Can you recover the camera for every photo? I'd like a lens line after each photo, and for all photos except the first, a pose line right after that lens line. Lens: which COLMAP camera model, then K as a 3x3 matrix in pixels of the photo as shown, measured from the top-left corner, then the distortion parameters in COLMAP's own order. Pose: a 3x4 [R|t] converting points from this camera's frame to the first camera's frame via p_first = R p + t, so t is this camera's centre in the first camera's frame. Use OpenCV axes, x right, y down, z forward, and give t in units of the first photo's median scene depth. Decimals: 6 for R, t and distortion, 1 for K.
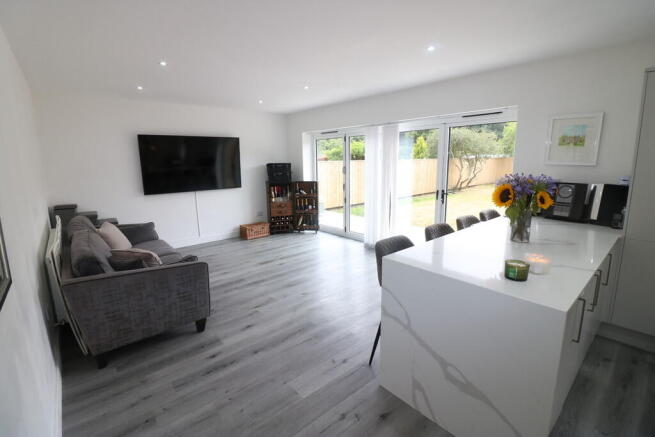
lens RADIAL K [[298.1, 0, 325.9], [0, 298.1, 210.3], [0, 0, 1]] dist [-0.000573, -0.016059]
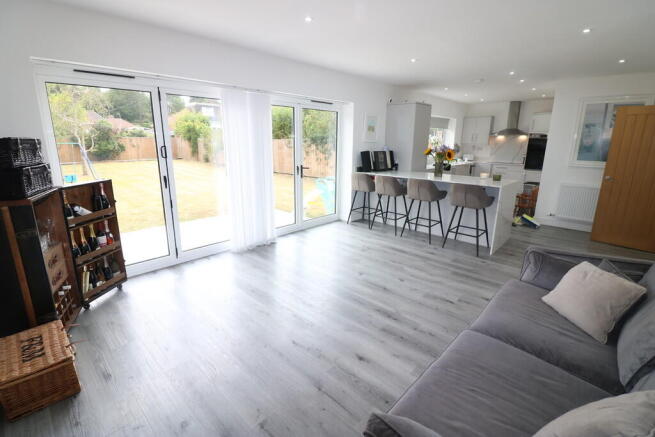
lens RADIAL K [[298.1, 0, 325.9], [0, 298.1, 210.3], [0, 0, 1]] dist [-0.000573, -0.016059]
pose [[-0.102798, -0.214328, 0.971337, -0.543022], [0.159793, 0.960270, 0.228798, -0.108291], [-0.981783, 0.178733, -0.064466, 0.750674]]
